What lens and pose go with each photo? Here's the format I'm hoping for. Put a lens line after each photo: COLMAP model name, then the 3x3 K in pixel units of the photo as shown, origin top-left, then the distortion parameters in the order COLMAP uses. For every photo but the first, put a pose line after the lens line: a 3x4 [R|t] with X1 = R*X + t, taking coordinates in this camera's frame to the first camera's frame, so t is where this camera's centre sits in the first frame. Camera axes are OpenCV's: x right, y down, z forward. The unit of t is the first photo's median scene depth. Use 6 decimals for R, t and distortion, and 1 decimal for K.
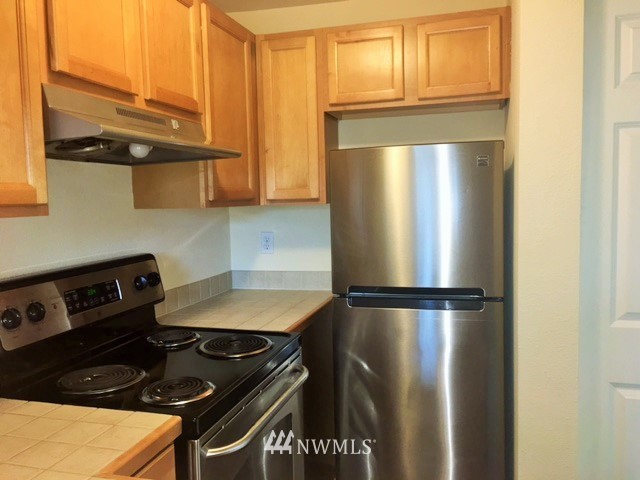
lens RADIAL K [[537.1, 0, 318.3], [0, 537.1, 241.1], [0, 0, 1]] dist [0.041922, -0.072295]
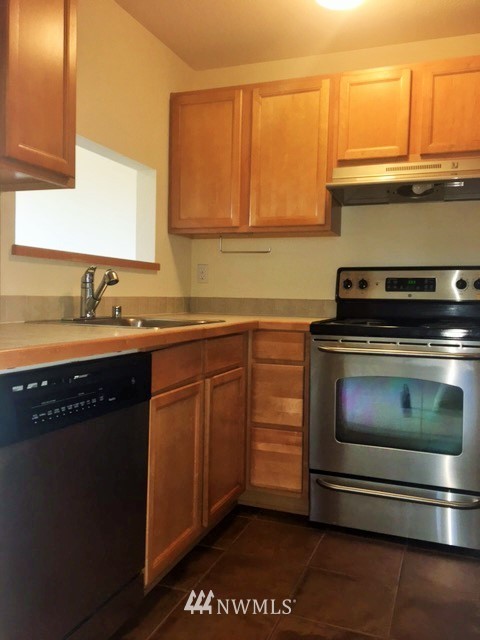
lens RADIAL K [[537.1, 0, 237.0], [0, 537.1, 323.3], [0, 0, 1]] dist [0.041922, -0.072295]
pose [[-0.093497, 0.070375, -0.993129, 1.351281], [-0.096728, 0.992138, 0.079411, 0.149172], [0.990910, 0.103489, -0.085955, 0.680717]]
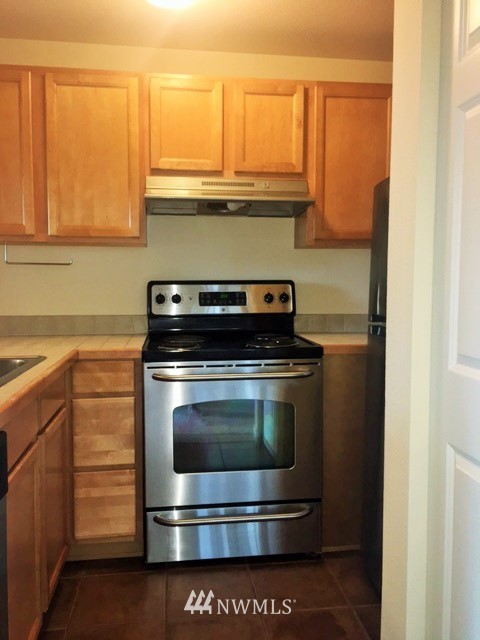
lens RADIAL K [[537.1, 0, 240.7], [0, 537.1, 320.1], [0, 0, 1]] dist [0.041922, -0.072295]
pose [[0.399791, 0.088047, -0.912368, 1.176648], [-0.083405, 0.994741, 0.059450, 0.069204], [0.912804, 0.052328, 0.405032, 0.423202]]
